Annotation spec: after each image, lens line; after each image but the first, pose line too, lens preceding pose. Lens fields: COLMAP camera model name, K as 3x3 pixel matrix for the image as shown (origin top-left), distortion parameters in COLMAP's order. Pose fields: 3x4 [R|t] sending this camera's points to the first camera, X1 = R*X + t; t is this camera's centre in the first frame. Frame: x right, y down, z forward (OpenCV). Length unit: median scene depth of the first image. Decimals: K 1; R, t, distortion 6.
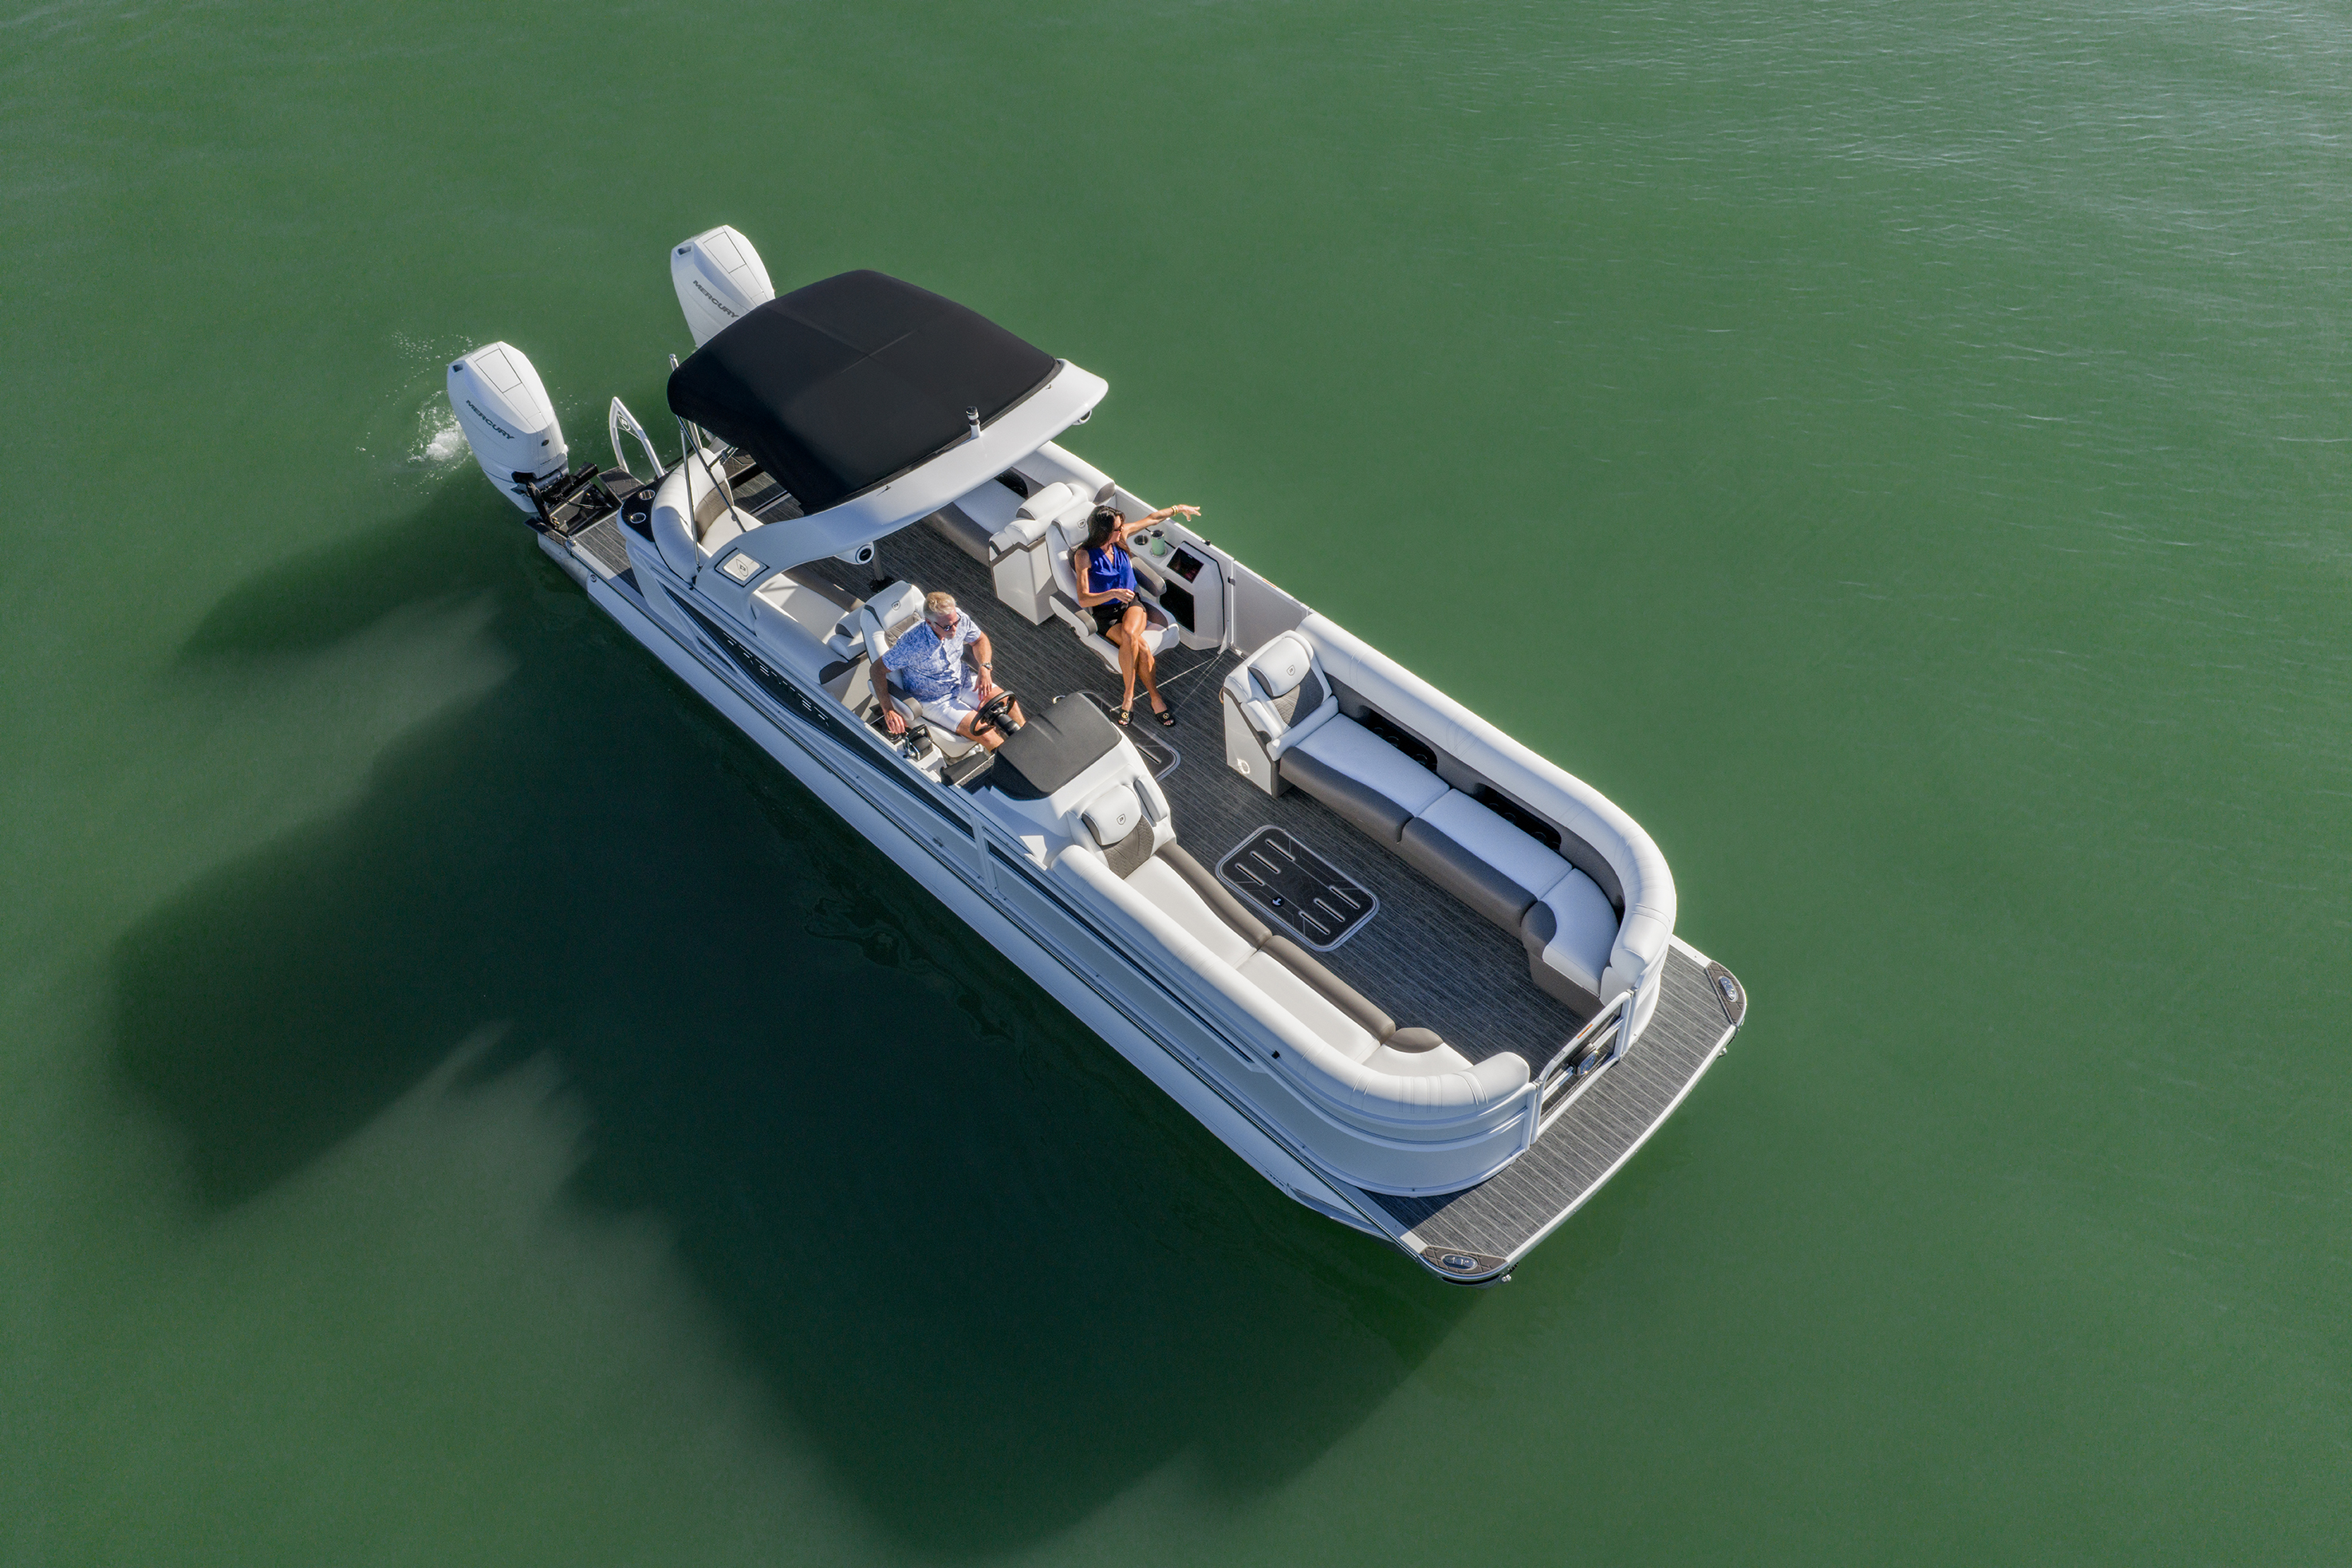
lens RADIAL K [[1949.5, 0, 1176.6], [0, 1949.5, 781.8], [0, 0, 1]] dist [0.027262, -0.003101]
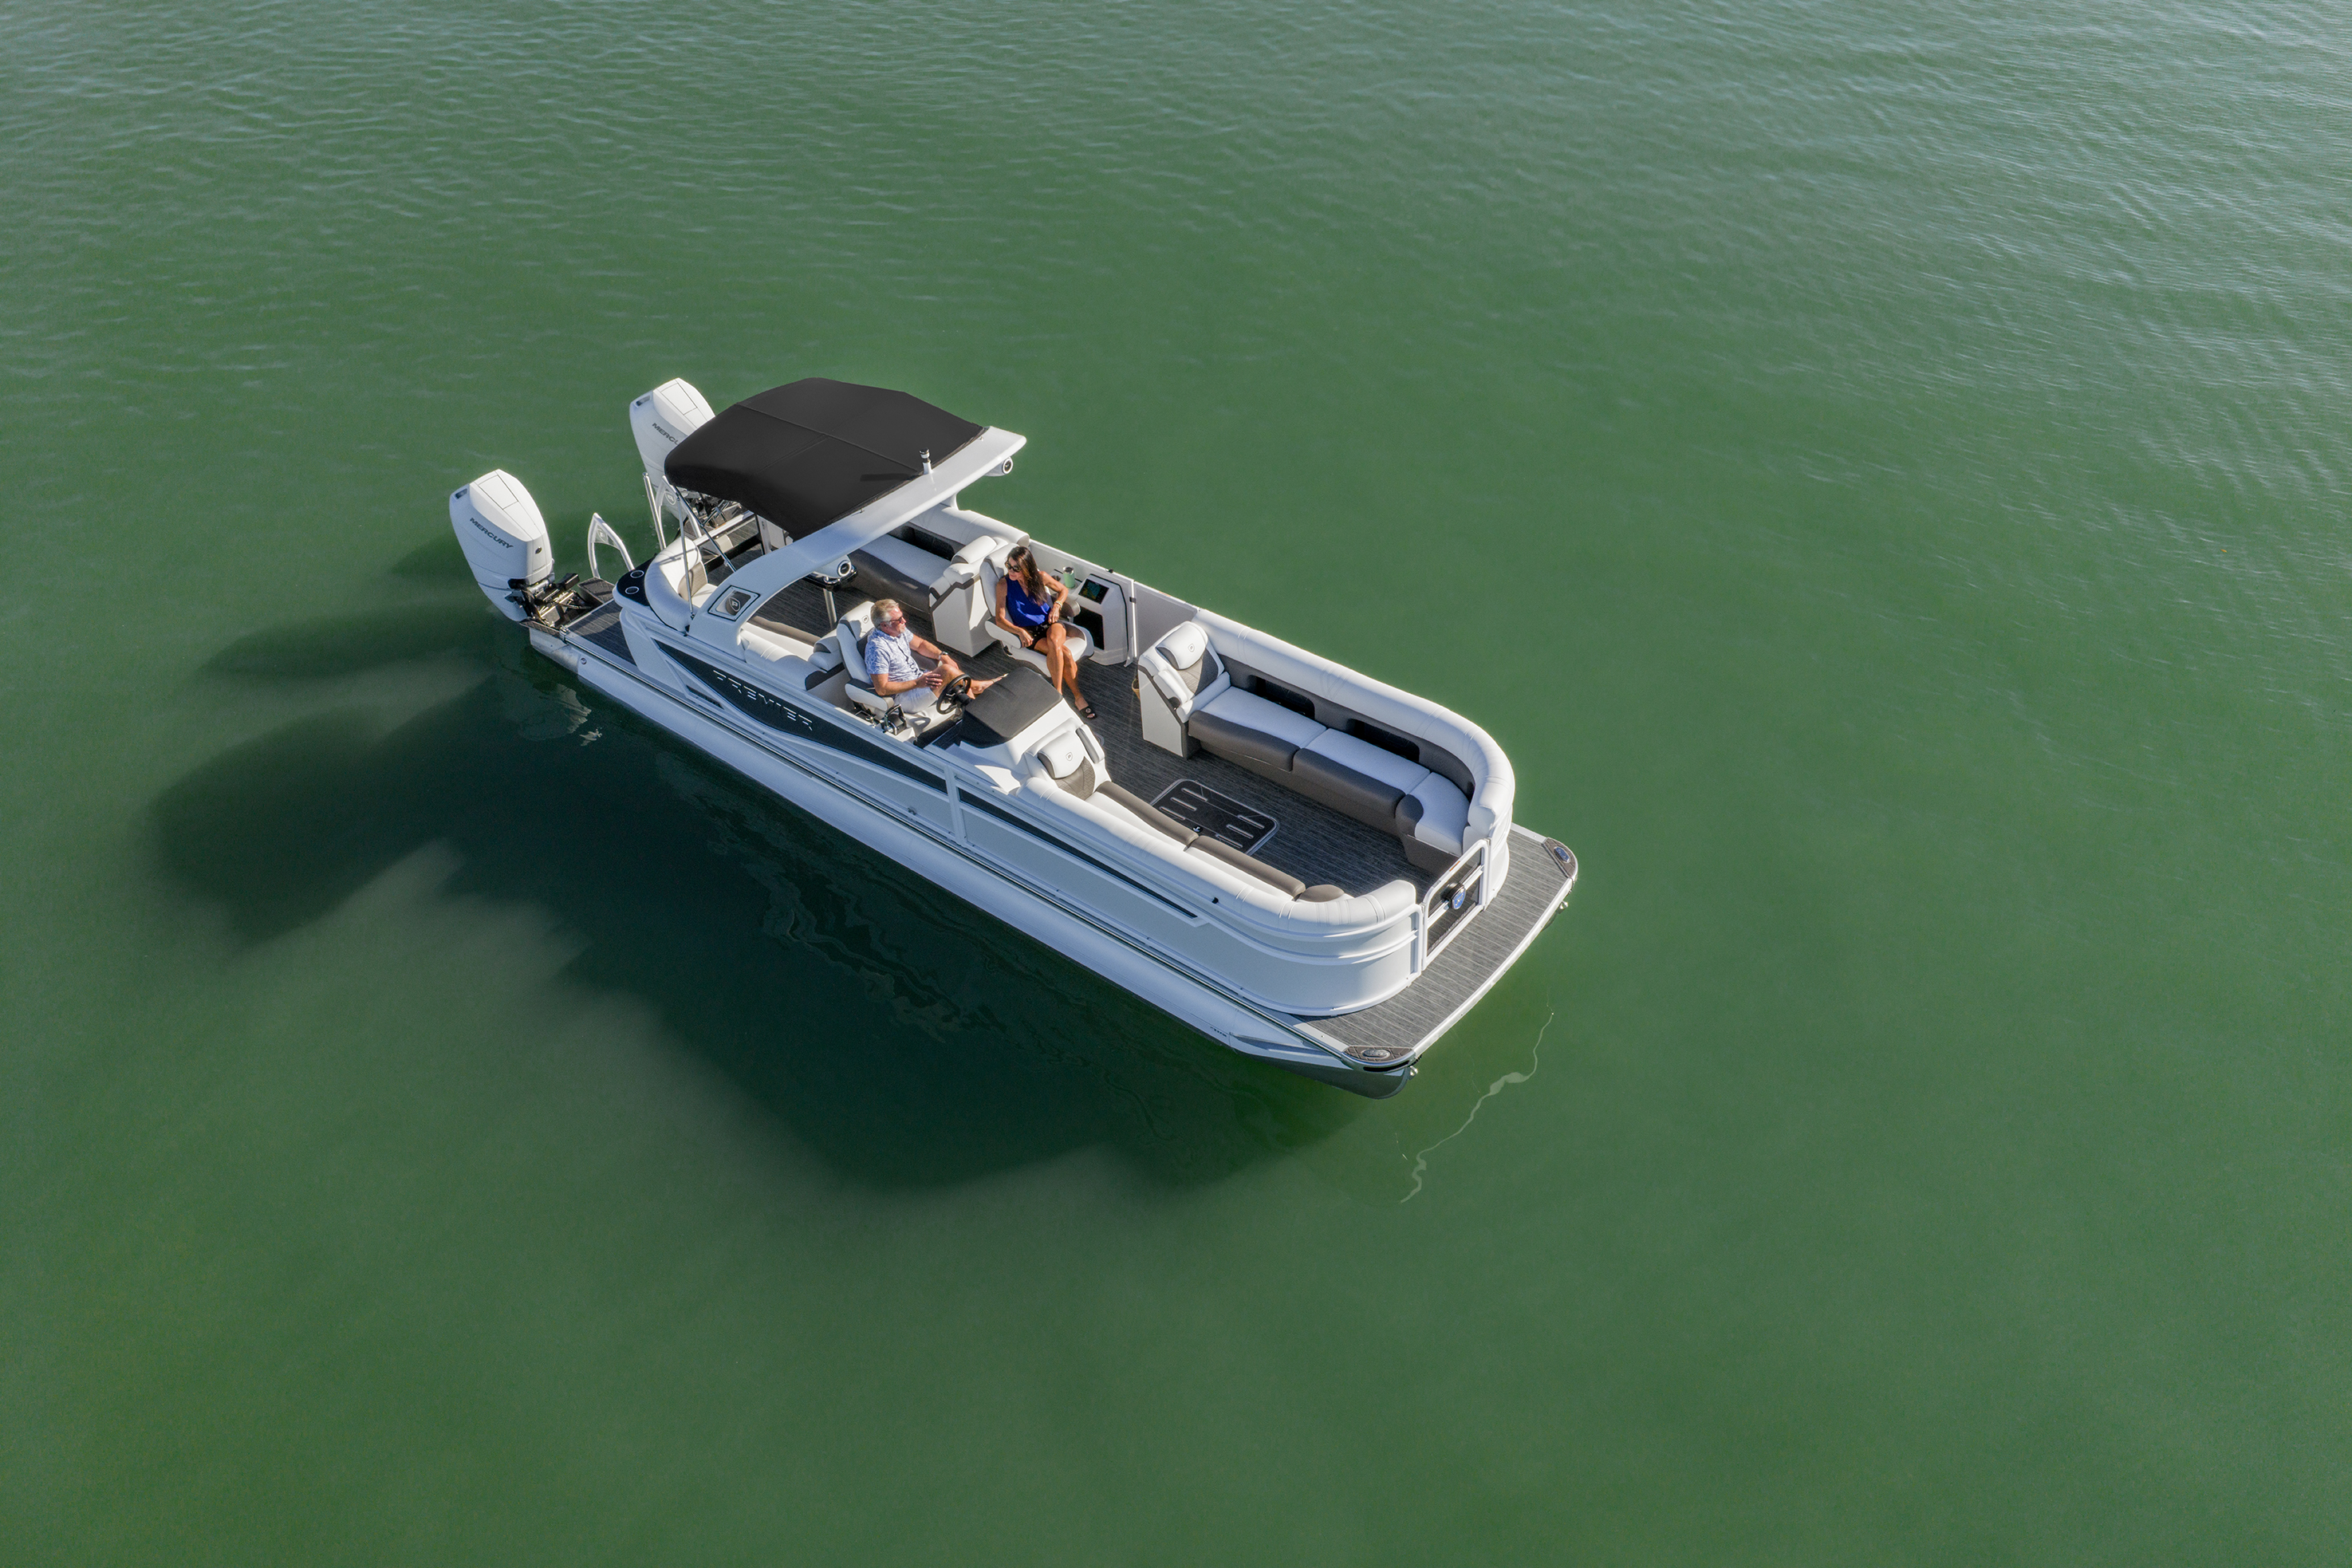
lens RADIAL K [[1949.5, 0, 1172.9], [0, 1949.5, 794.2], [0, 0, 1]] dist [0.027262, -0.003101]
pose [[0.993302, -0.071001, 0.091159, -0.072217], [0.084419, 0.984618, -0.152972, 0.221999], [-0.078895, 0.159643, 0.984017, -0.204065]]
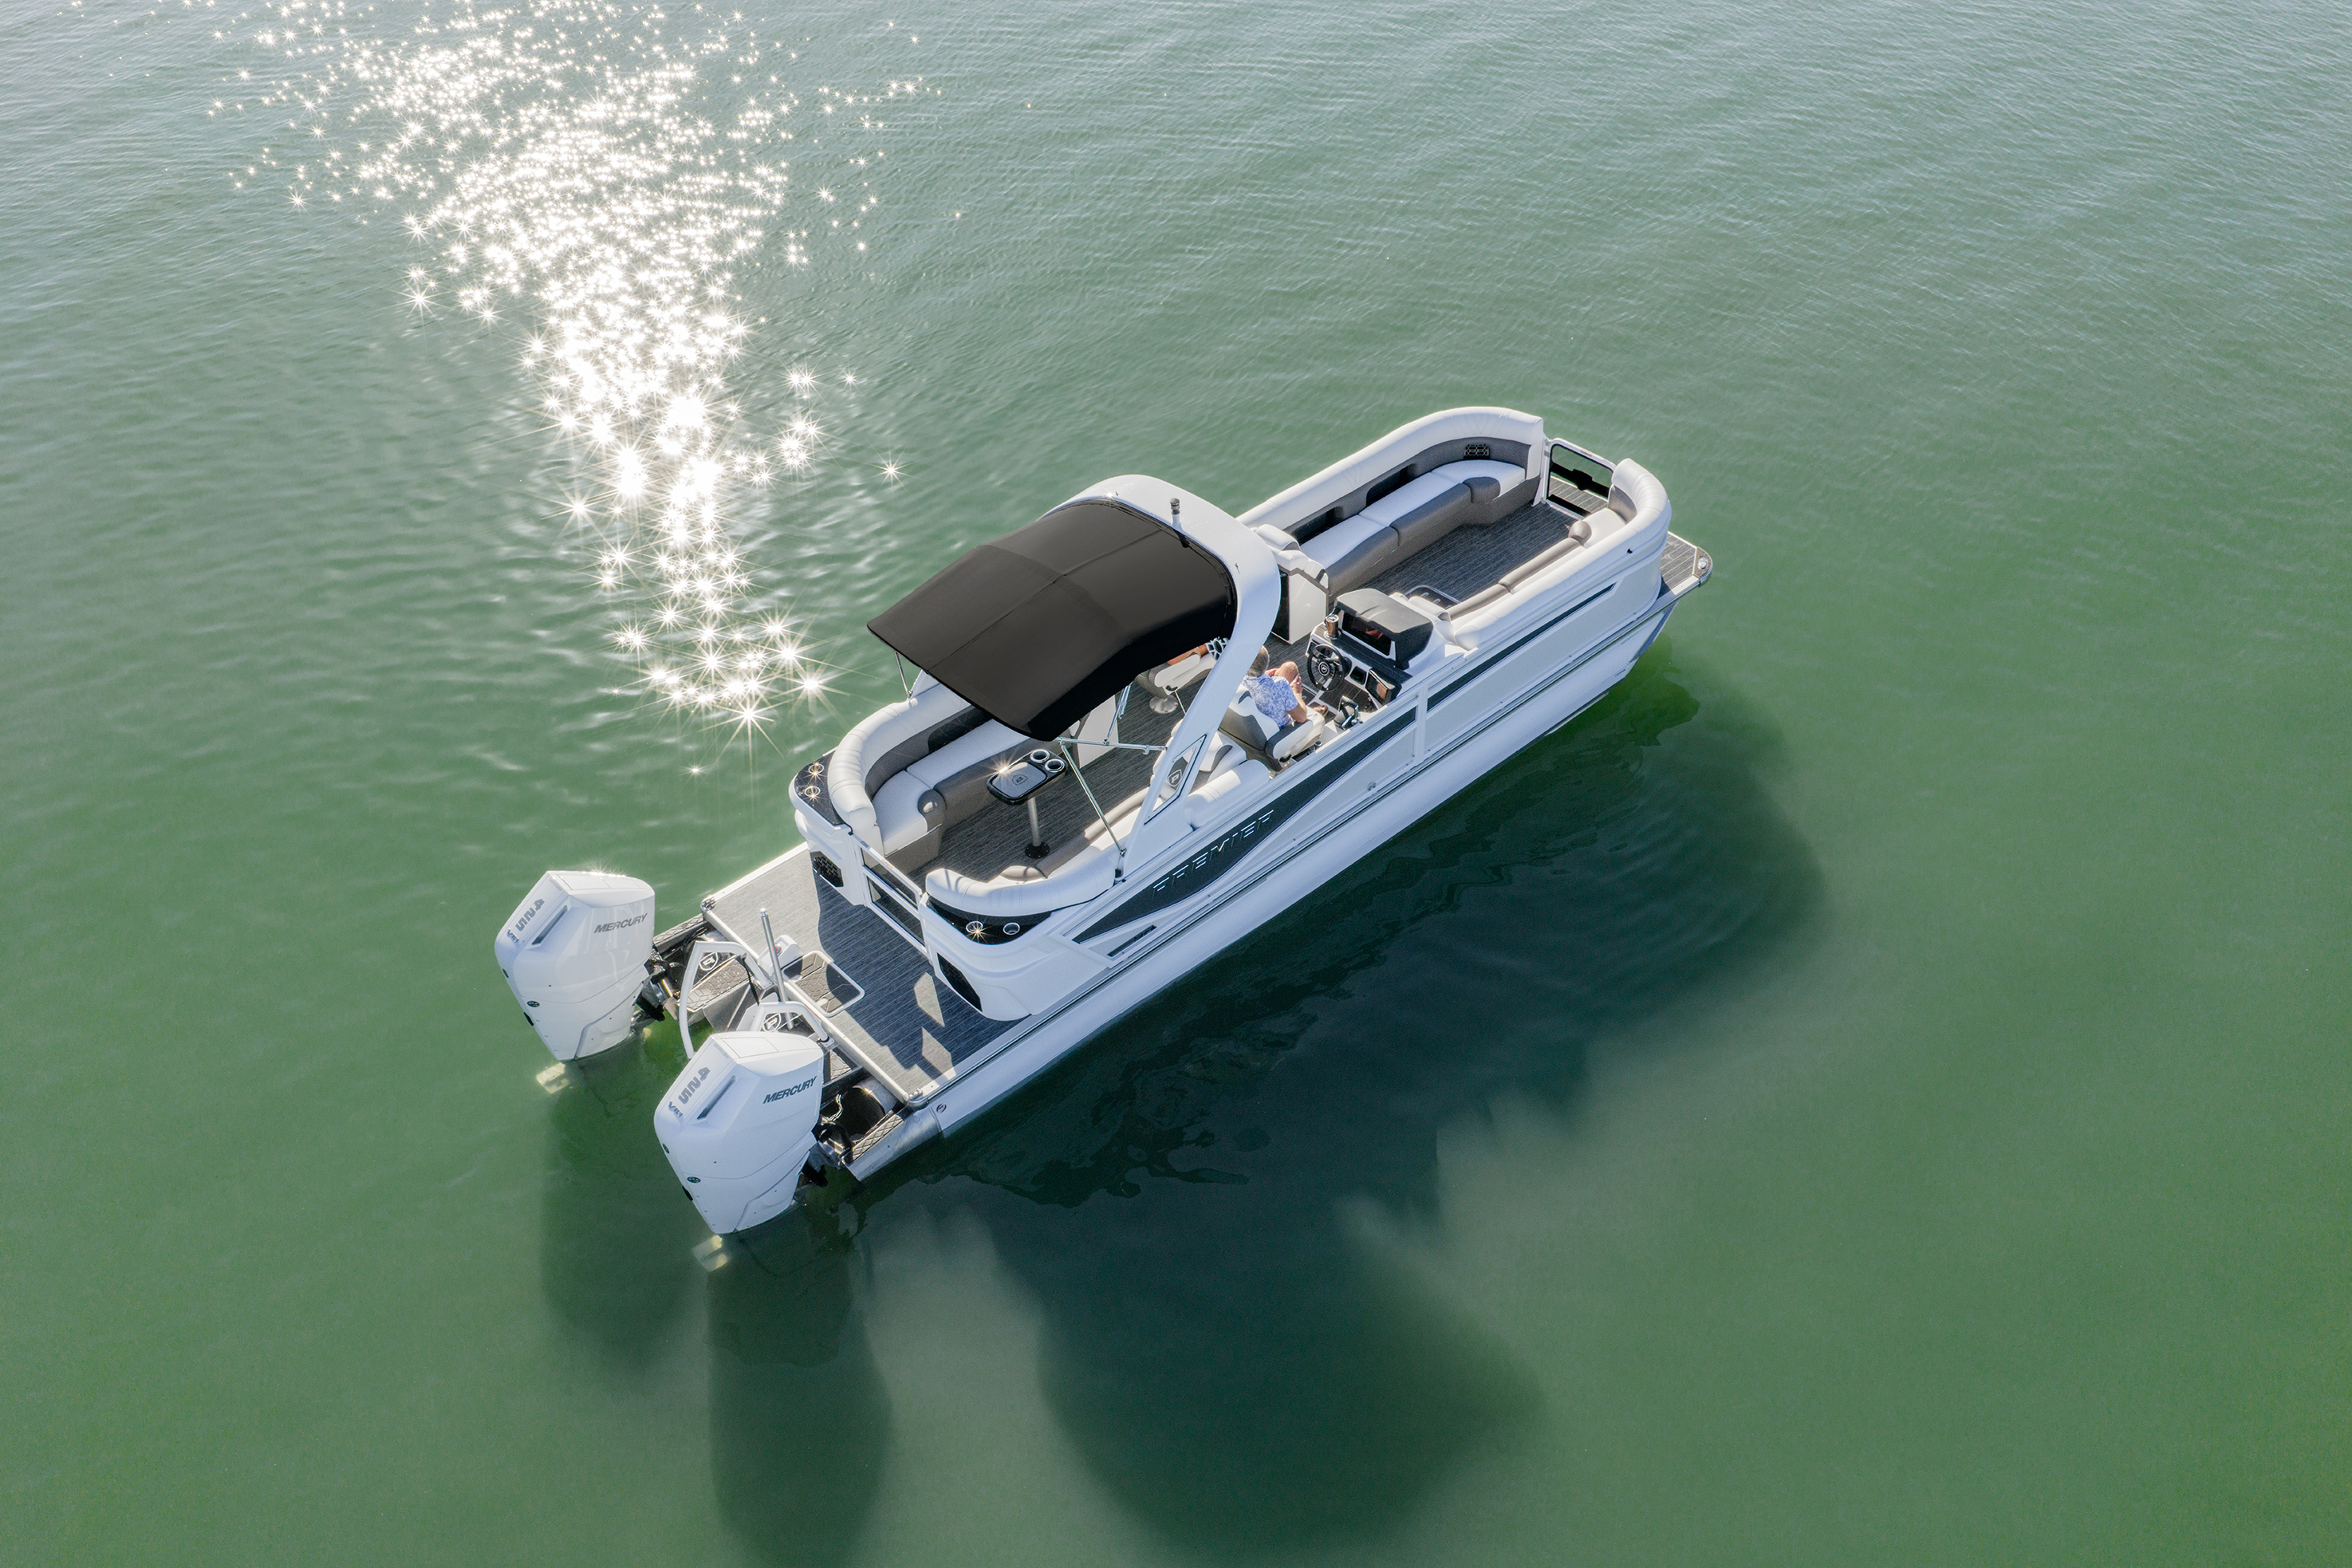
lens RADIAL K [[1949.5, 0, 1164.4], [0, 1949.5, 782.3], [0, 0, 1]] dist [0.027262, -0.003101]
pose [[0.046084, -0.614859, 0.787290, -1.091000], [0.771354, 0.522687, 0.363058, -0.513300], [-0.634736, 0.590548, 0.498361, 0.485234]]
